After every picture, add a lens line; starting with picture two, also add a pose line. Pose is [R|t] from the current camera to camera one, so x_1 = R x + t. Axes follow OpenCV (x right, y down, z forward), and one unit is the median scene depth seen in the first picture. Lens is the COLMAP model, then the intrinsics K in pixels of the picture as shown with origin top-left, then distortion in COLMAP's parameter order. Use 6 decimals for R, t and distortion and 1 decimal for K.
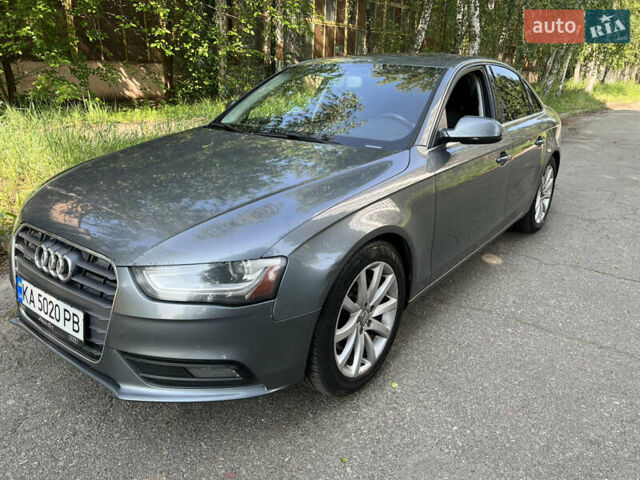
lens RADIAL K [[476.9, 0, 320.0], [0, 476.9, 240.0], [0, 0, 1]] dist [0.016321, -0.005984]
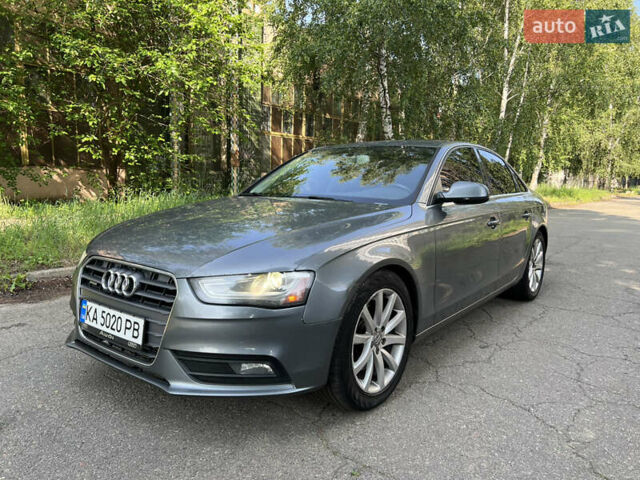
lens RADIAL K [[476.9, 0, 320.0], [0, 476.9, 240.0], [0, 0, 1]] dist [0.016321, -0.005984]
pose [[0.999963, 0.006275, -0.005804, -0.044032], [-0.007355, 0.977638, -0.210166, 0.186946], [0.004356, 0.210201, 0.977649, -0.192516]]
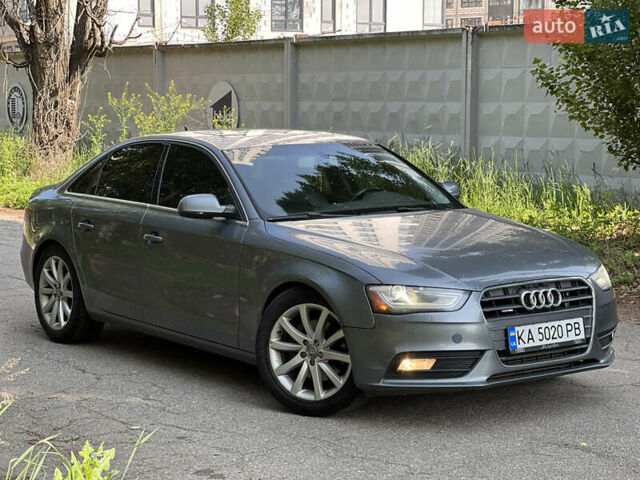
lens RADIAL K [[1366.2, 0, 320.0], [0, 1366.2, 240.0], [0, 0, 1]] dist [0.120611, -0.051469]
pose [[0.290897, -0.111705, 0.950211, -4.253366], [0.329217, 0.944199, 0.010212, -0.342529], [-0.898329, 0.309855, 0.311440, 0.312050]]
